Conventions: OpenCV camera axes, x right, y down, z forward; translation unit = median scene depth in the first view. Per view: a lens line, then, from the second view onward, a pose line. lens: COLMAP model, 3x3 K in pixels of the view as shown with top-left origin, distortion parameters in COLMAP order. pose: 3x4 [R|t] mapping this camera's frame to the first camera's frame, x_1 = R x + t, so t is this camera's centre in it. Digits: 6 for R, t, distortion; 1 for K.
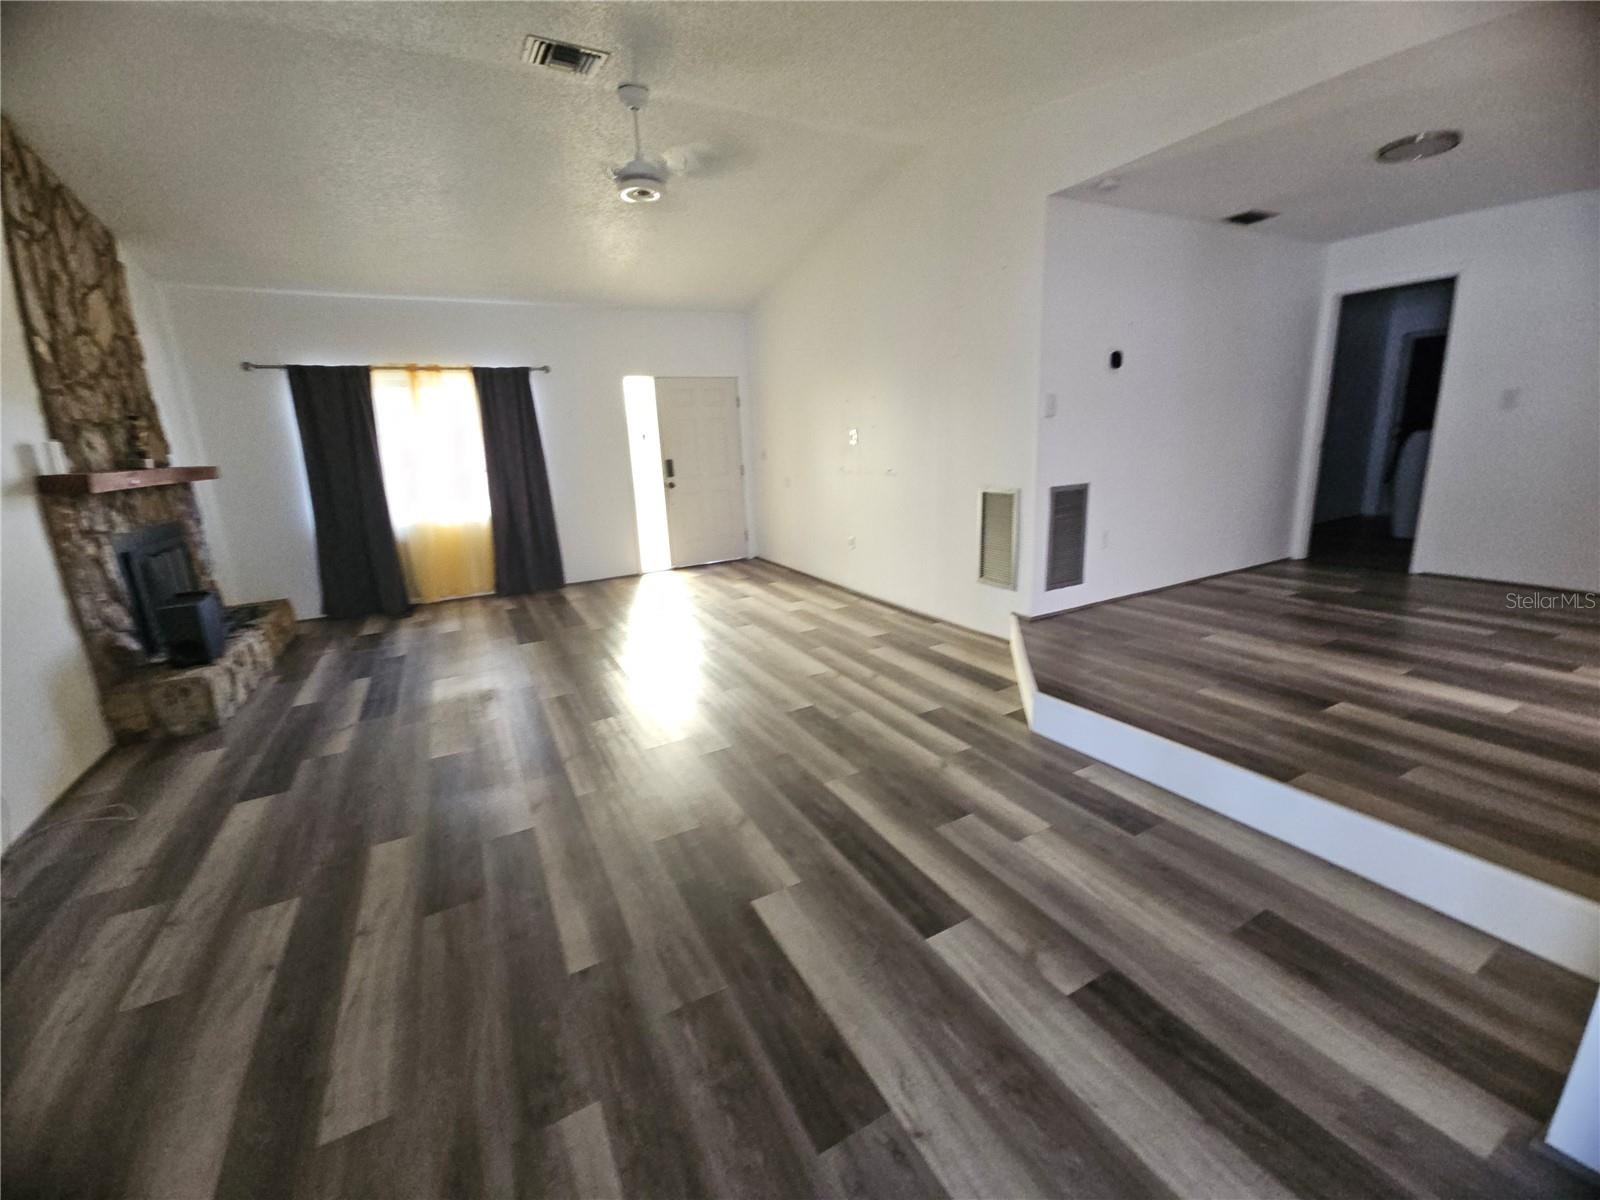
lens RADIAL K [[651.1, 0, 797.8], [0, 651.1, 590.3], [0, 0, 1]] dist [-0.000489, -0.000125]
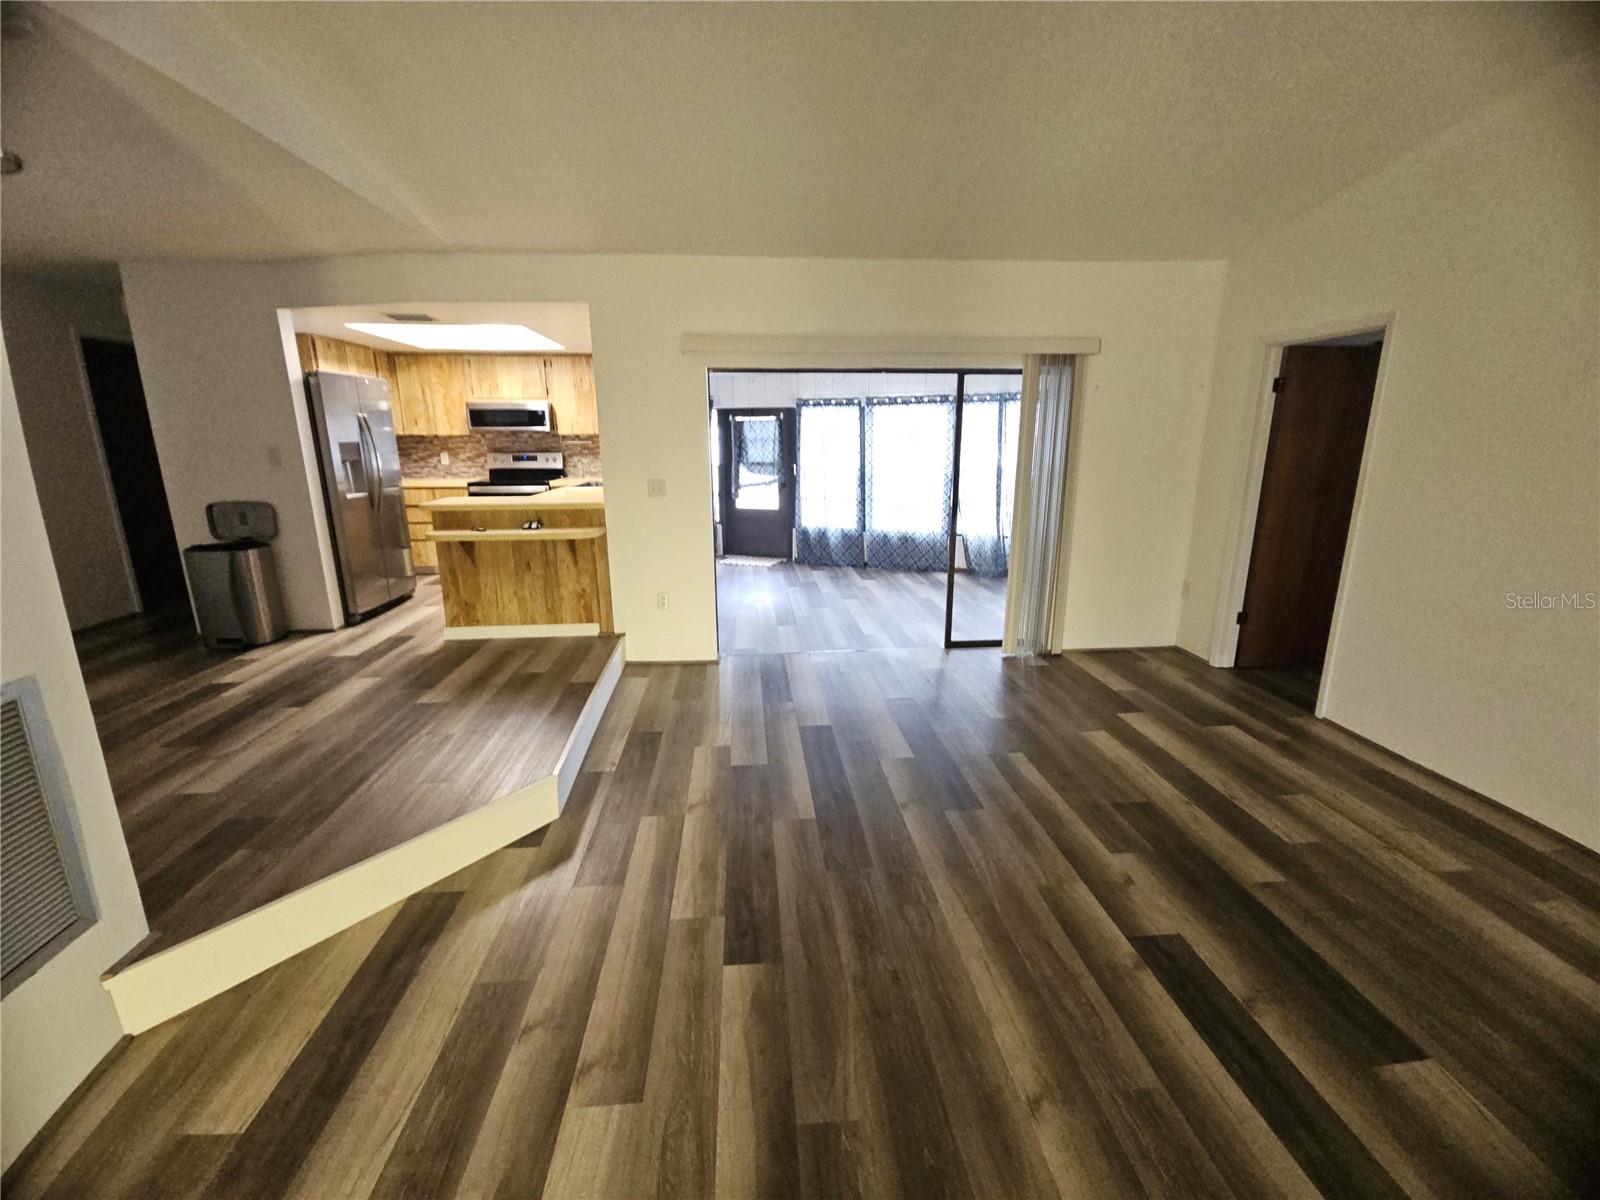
lens RADIAL K [[651.1, 0, 797.8], [0, 651.1, 590.3], [0, 0, 1]] dist [-0.000489, -0.000125]
pose [[-0.917058, -0.041871, 0.396549, -0.346883], [0.140528, 0.896732, 0.419671, -0.484795], [-0.373170, 0.440589, -0.816471, 1.825751]]
